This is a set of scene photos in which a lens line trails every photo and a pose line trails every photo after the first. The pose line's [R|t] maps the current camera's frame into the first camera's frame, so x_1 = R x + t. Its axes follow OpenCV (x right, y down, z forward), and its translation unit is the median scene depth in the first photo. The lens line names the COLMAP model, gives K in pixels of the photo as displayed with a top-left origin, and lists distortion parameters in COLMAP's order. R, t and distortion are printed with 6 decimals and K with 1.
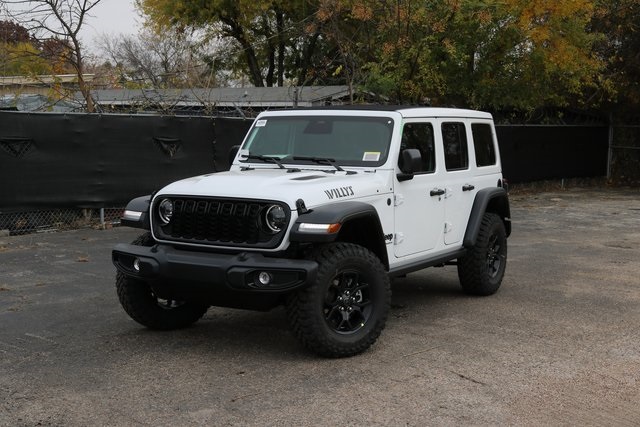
lens RADIAL K [[959.5, 0, 320.0], [0, 959.5, 213.5], [0, 0, 1]] dist [-0.014967, 0.015817]
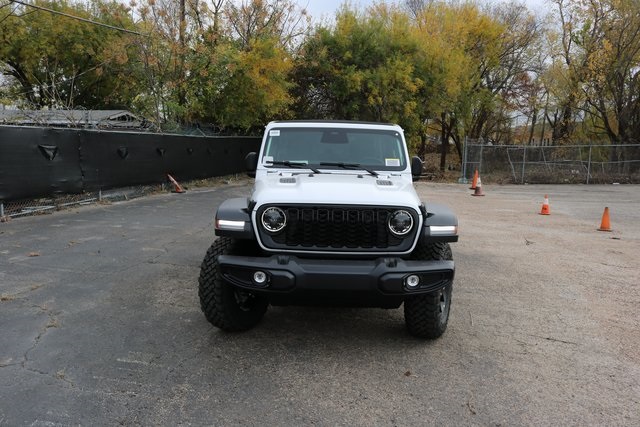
lens RADIAL K [[529.8, 0, 320.0], [0, 529.8, 213.5], [0, 0, 1]] dist [-0.155674, 0.118884]
pose [[0.870742, -0.056923, 0.488435, -0.352206], [0.030591, 0.997624, 0.061730, -0.038036], [-0.490788, -0.038809, 0.870414, 0.448622]]
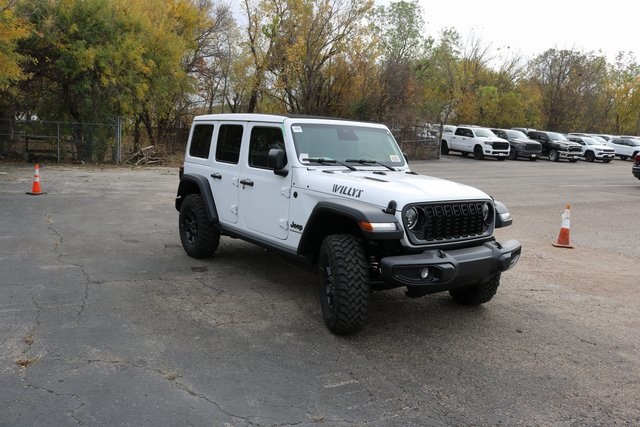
lens RADIAL K [[529.8, 0, 320.0], [0, 529.8, 213.5], [0, 0, 1]] dist [-0.155674, 0.118884]
pose [[0.406561, -0.126147, 0.904873, -0.664384], [0.038686, 0.991911, 0.120899, -0.075167], [-0.912804, -0.014147, 0.408152, 0.774836]]
